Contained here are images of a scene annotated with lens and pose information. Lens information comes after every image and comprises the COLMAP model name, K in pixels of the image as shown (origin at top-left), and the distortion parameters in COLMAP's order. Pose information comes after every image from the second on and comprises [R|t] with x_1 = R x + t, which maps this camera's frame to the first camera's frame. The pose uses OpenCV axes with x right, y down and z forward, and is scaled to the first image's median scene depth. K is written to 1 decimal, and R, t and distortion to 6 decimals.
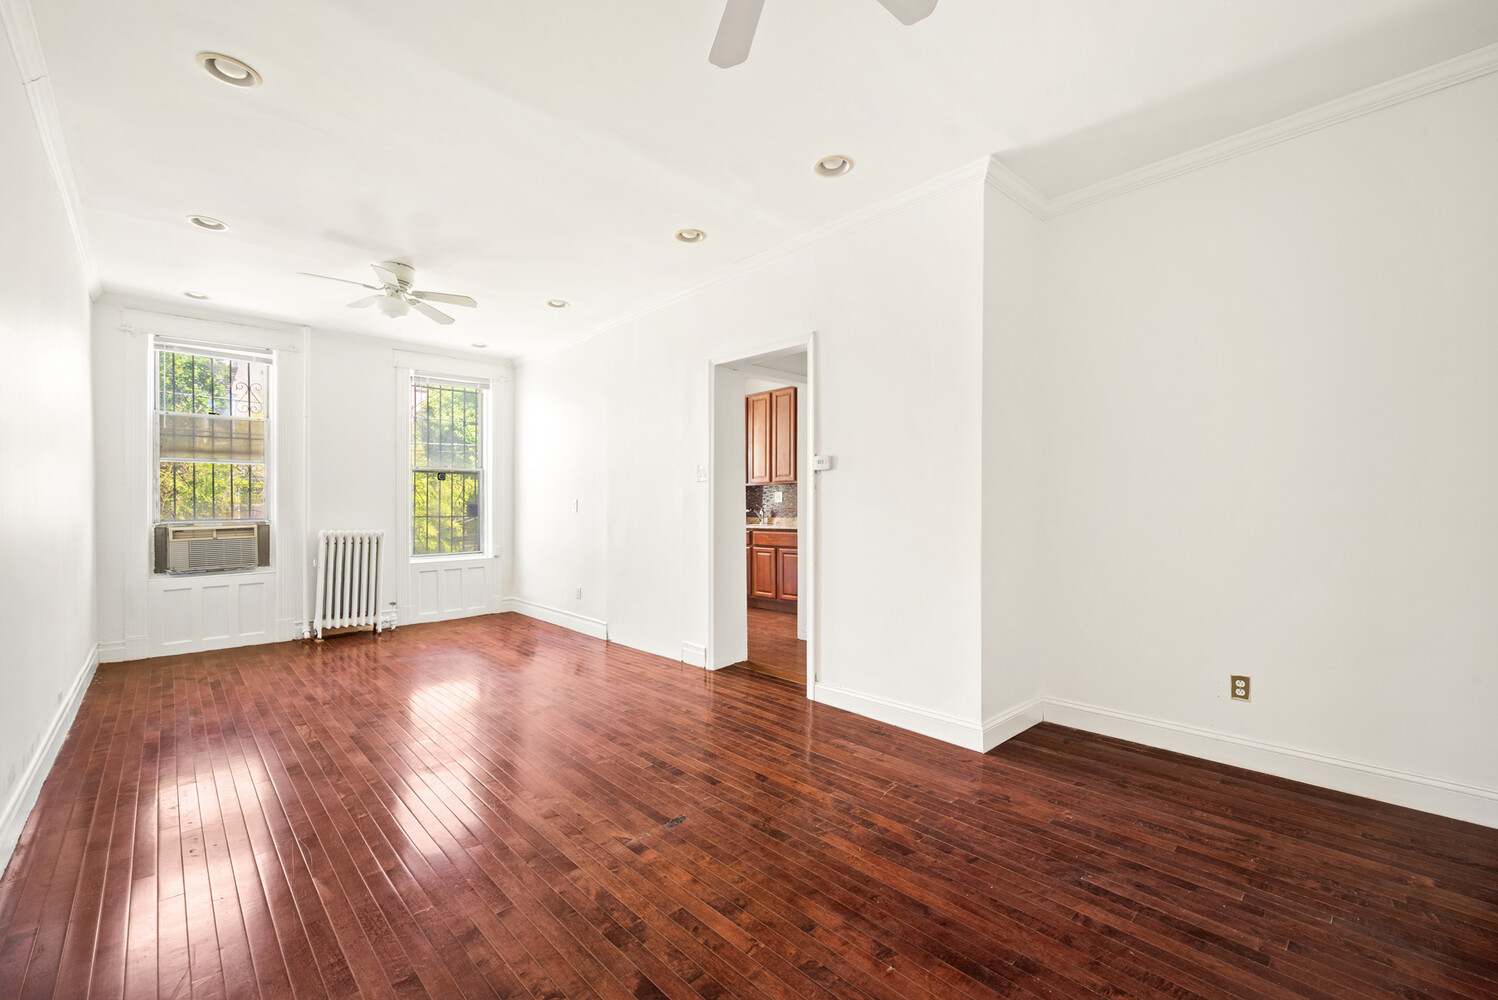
lens RADIAL K [[633.6, 0, 751.2], [0, 633.6, 504.0], [0, 0, 1]] dist [0.001292, 0.000029]
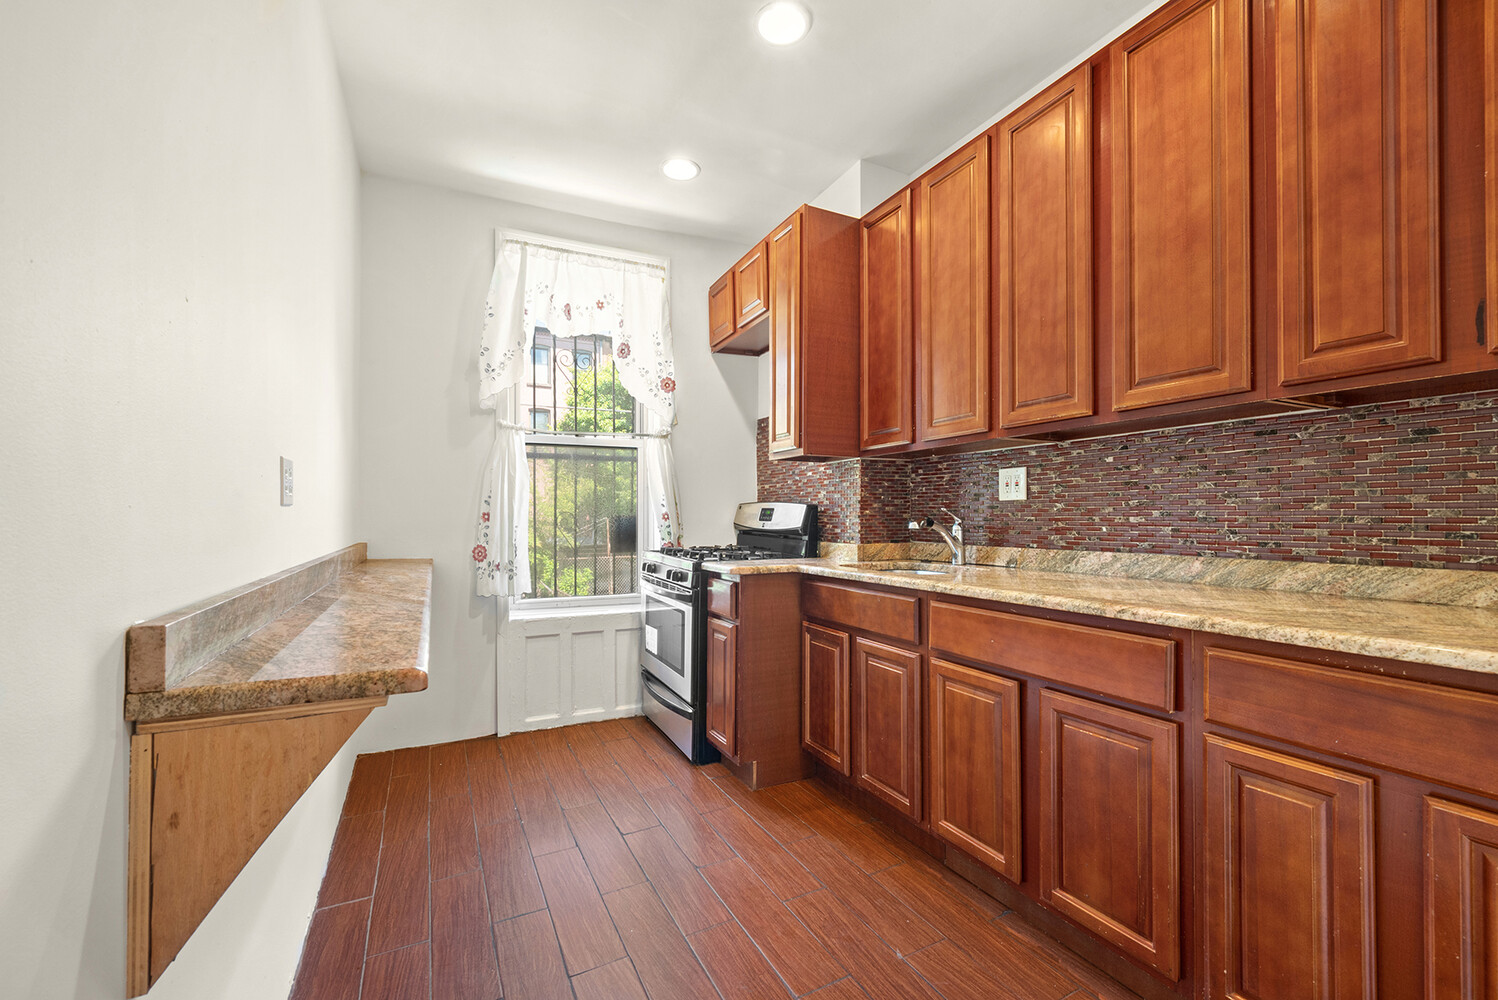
lens RADIAL K [[633.6, 0, 751.4], [0, 633.6, 506.2], [0, 0, 1]] dist [0.001292, 0.000029]
pose [[0.959174, -0.006353, -0.282745, 0.006905], [0.004811, 0.999970, -0.006148, 0.001744], [0.282776, 0.004537, 0.959175, 0.681622]]
